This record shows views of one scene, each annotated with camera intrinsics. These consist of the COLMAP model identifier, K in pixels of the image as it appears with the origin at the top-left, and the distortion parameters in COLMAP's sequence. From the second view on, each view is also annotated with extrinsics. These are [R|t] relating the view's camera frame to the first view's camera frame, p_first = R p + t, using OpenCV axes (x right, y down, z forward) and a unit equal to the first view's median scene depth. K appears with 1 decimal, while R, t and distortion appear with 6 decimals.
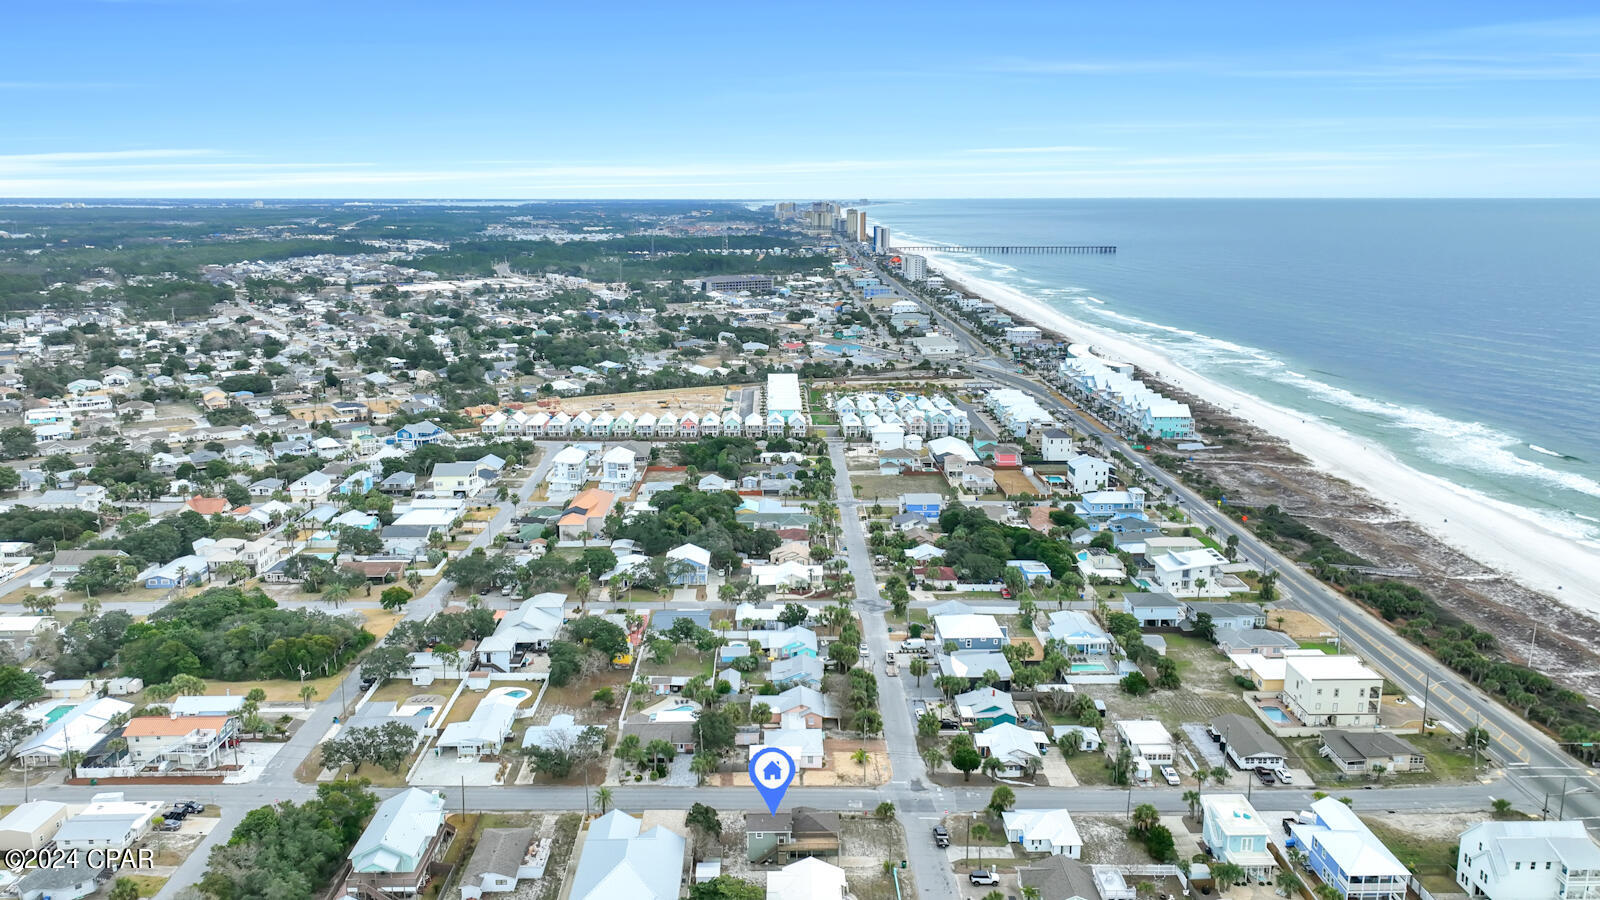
lens RADIAL K [[1138.6, 0, 801.1], [0, 1138.6, 502.9], [0, 0, 1]] dist [0.003264, 0.002127]
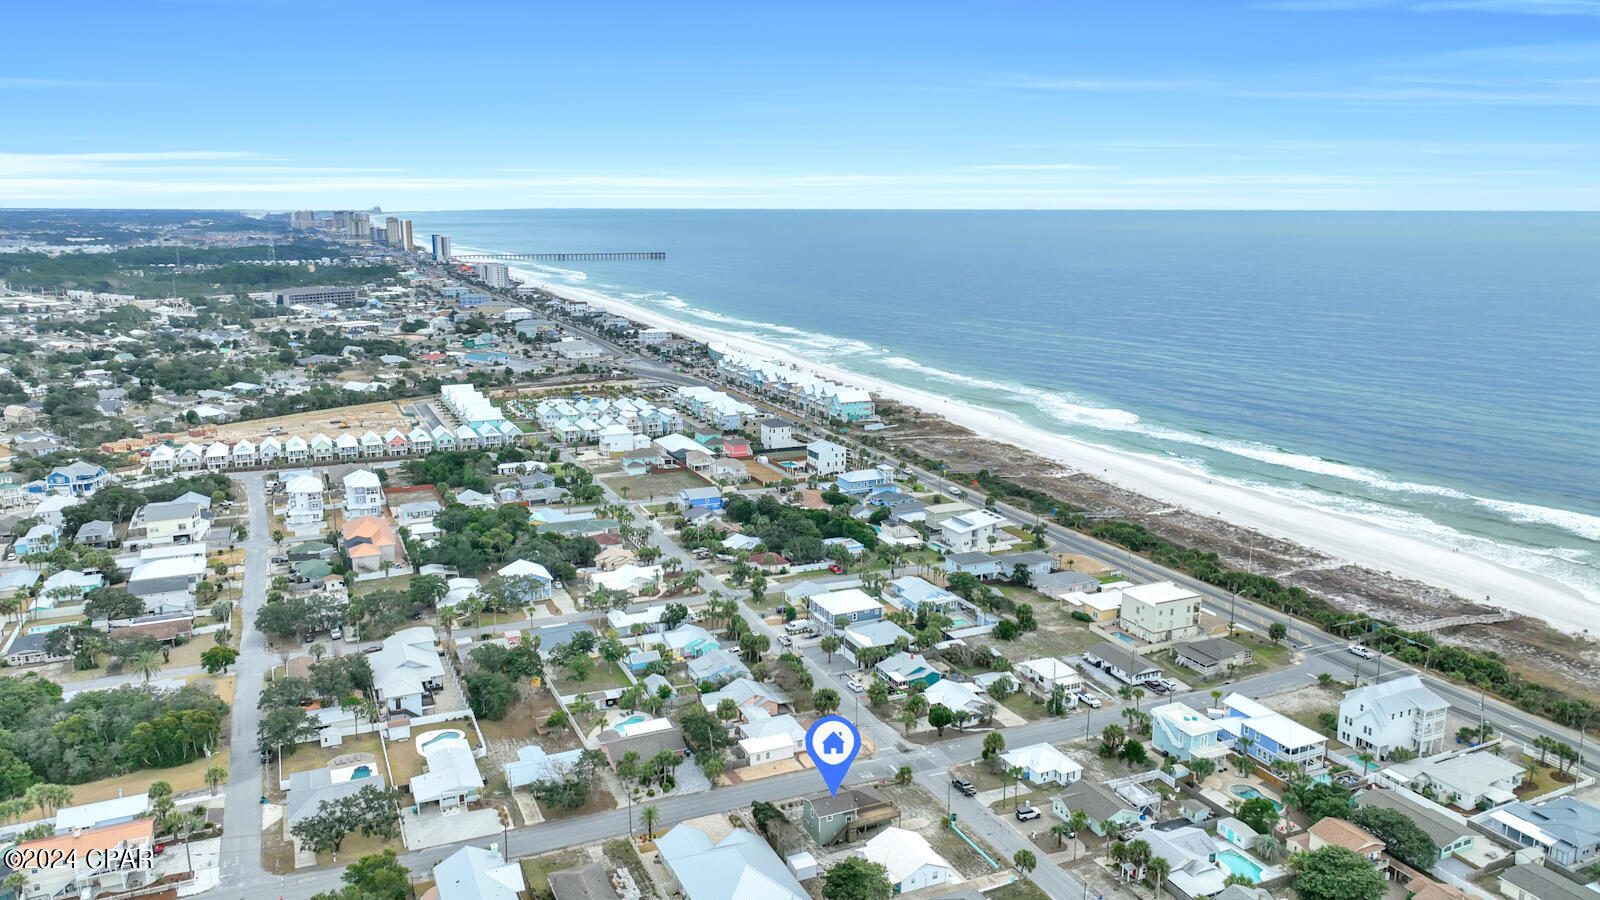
lens RADIAL K [[1103.4, 0, 800.0], [0, 1103.4, 450.0], [0, 0, 1]] dist [0.001585, 0.006833]
pose [[0.921267, -0.080772, 0.380452, -0.235419], [0.097876, 0.994864, -0.025793, -0.009631], [-0.376415, 0.061000, 0.924441, 0.036608]]
